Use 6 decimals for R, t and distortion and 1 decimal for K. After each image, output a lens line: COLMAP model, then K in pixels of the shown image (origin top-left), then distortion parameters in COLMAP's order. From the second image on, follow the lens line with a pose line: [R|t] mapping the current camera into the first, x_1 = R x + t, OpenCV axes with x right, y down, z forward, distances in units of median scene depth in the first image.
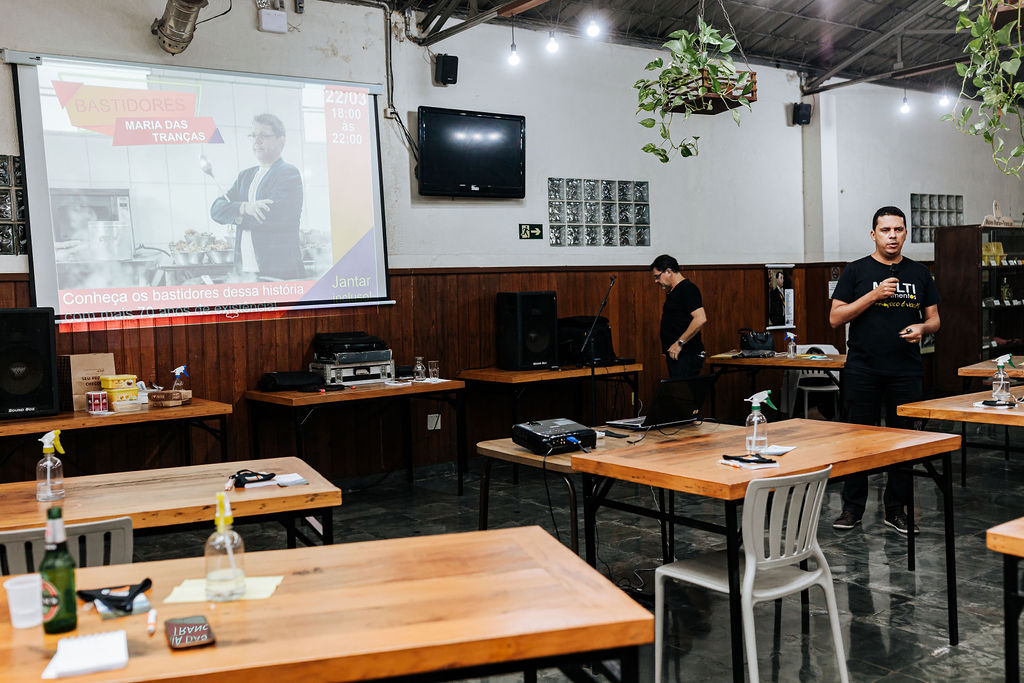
lens RADIAL K [[974.8, 0, 507.7], [0, 974.8, 339.8], [0, 0, 1]] dist [0.014801, -0.015436]
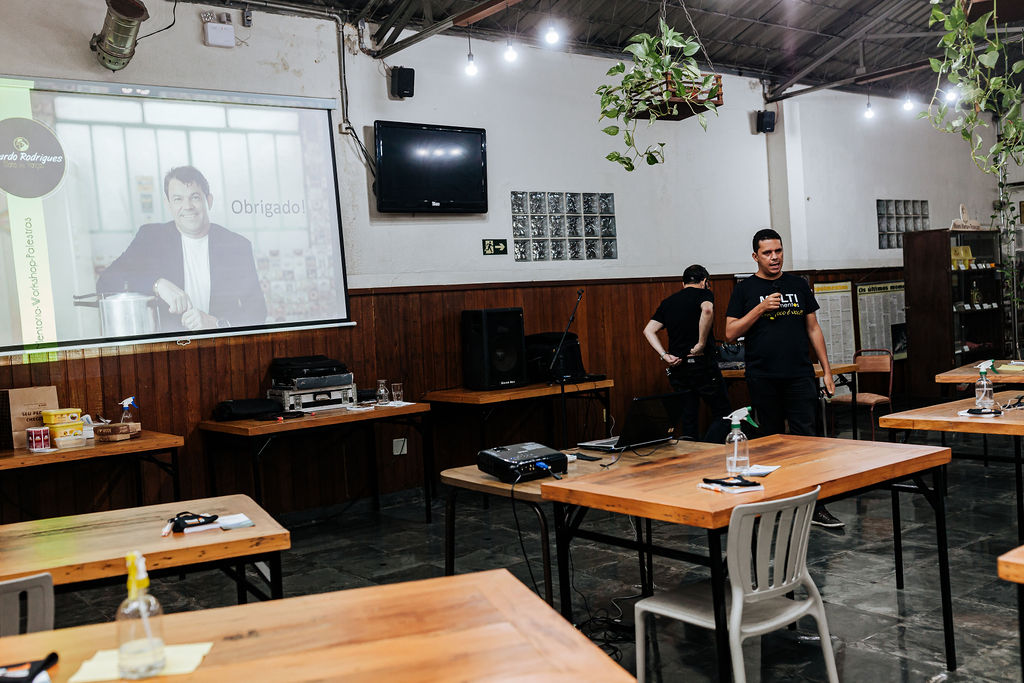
lens RADIAL K [[974.8, 0, 507.7], [0, 974.8, 339.8], [0, 0, 1]] dist [0.014801, -0.015436]
pose [[0.999105, -0.028723, 0.031042, 0.004211], [0.029264, 0.999425, -0.017106, -0.001725], [-0.030533, 0.017999, 0.999372, 0.033291]]
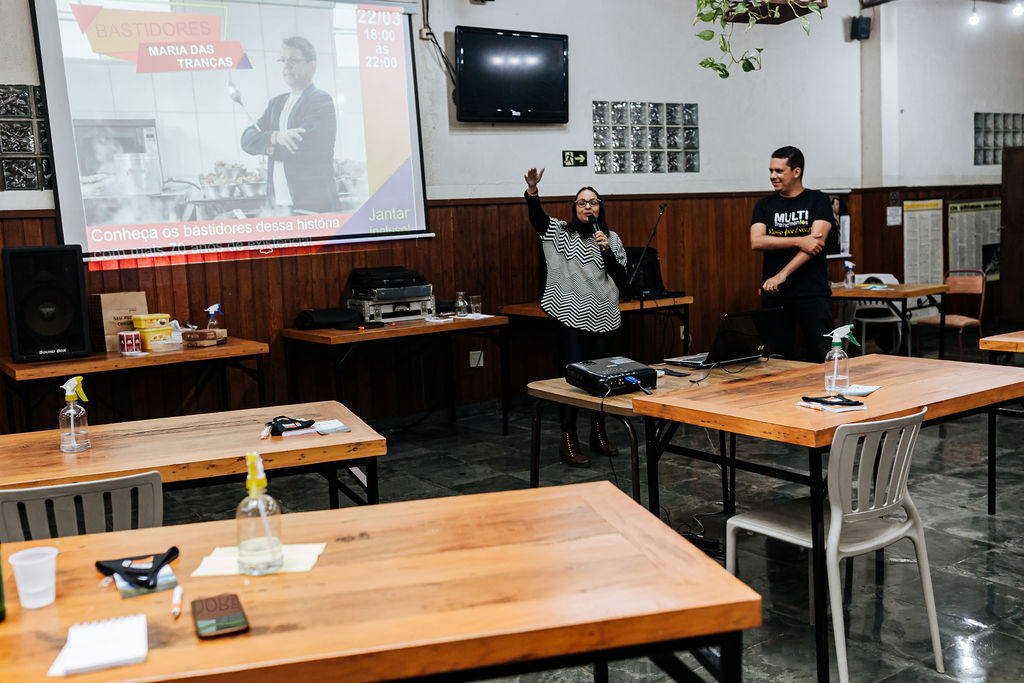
lens RADIAL K [[974.8, 0, 507.7], [0, 974.8, 339.8], [0, 0, 1]] dist [0.014801, -0.015436]
pose [[0.999260, -0.009709, -0.037205, -0.008904], [0.012214, 0.997630, 0.067707, 0.000197], [0.036460, -0.068111, 0.997011, 0.040158]]
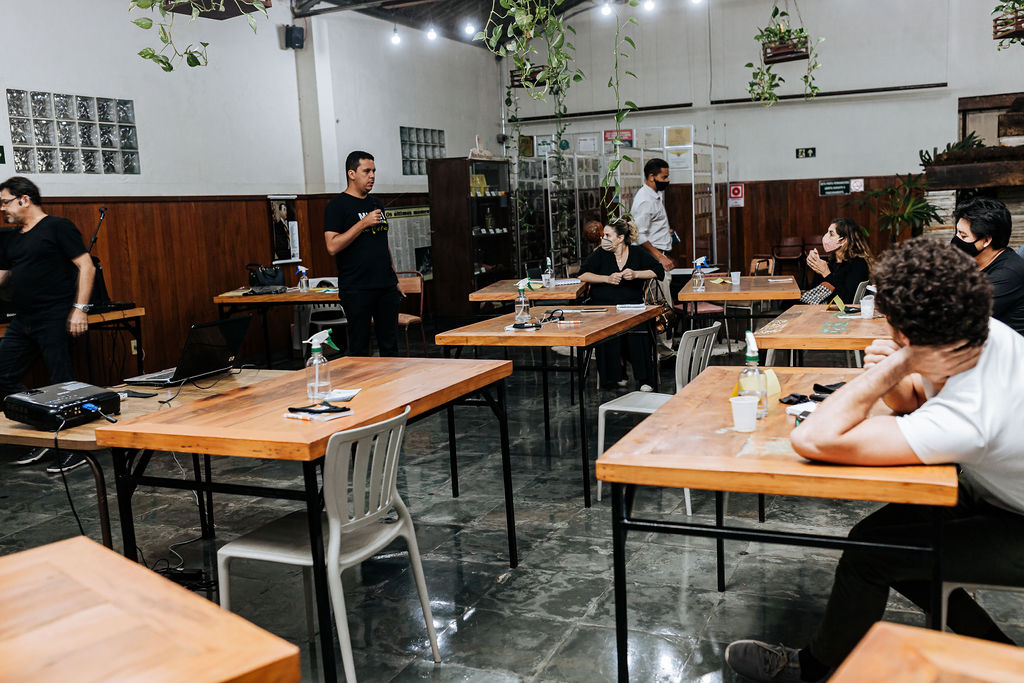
lens RADIAL K [[974.8, 0, 507.7], [0, 974.8, 339.8], [0, 0, 1]] dist [0.014801, -0.015436]
pose [[0.867694, -0.074885, 0.491426, -0.014431], [0.042713, 0.996163, 0.076382, 0.000128], [-0.495261, -0.045286, 0.867563, 0.071789]]
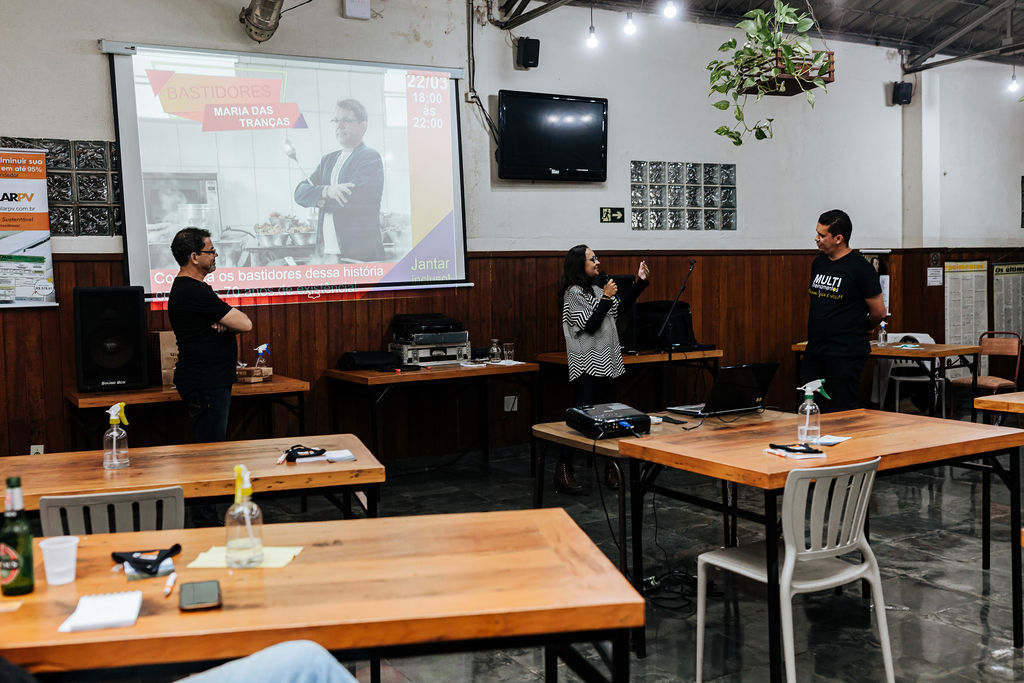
lens RADIAL K [[974.8, 0, 507.7], [0, 974.8, 339.8], [0, 0, 1]] dist [0.014801, -0.015436]
pose [[0.994339, 0.016765, -0.104920, 0.027255], [-0.014901, 0.999717, 0.018530, -0.000654], [0.105201, -0.016861, 0.994308, -0.003441]]
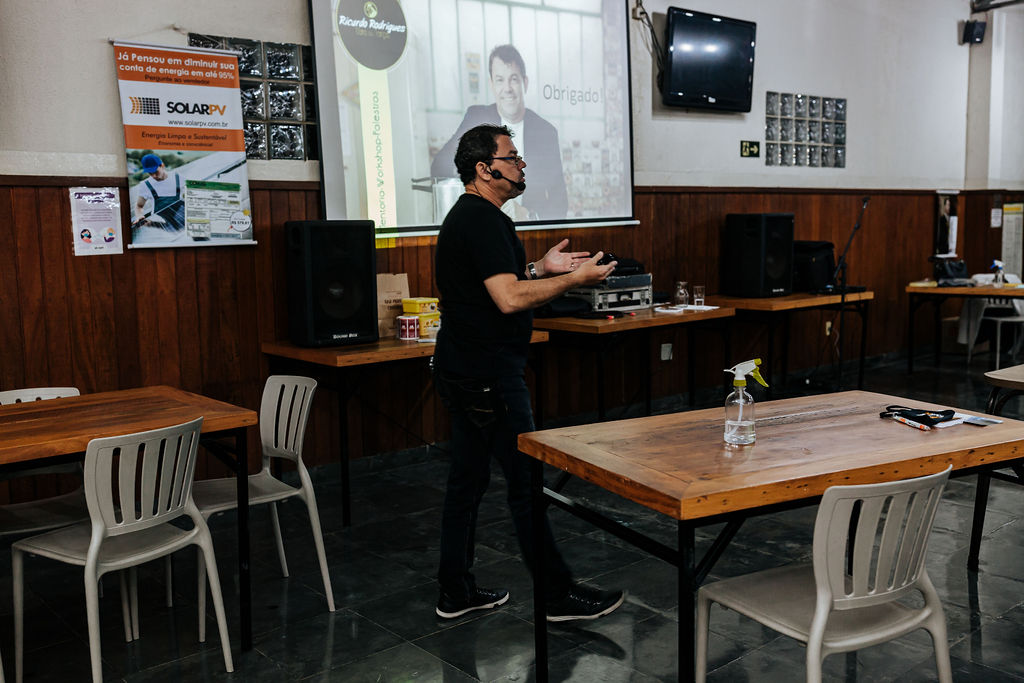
lens RADIAL K [[974.8, 0, 507.7], [0, 974.8, 339.8], [0, 0, 1]] dist [0.014801, -0.015436]
pose [[0.997413, 0.004614, 0.071730, -0.307330], [-0.009654, 0.997495, 0.070075, 0.008735], [-0.071227, -0.070586, 0.994959, 0.082112]]
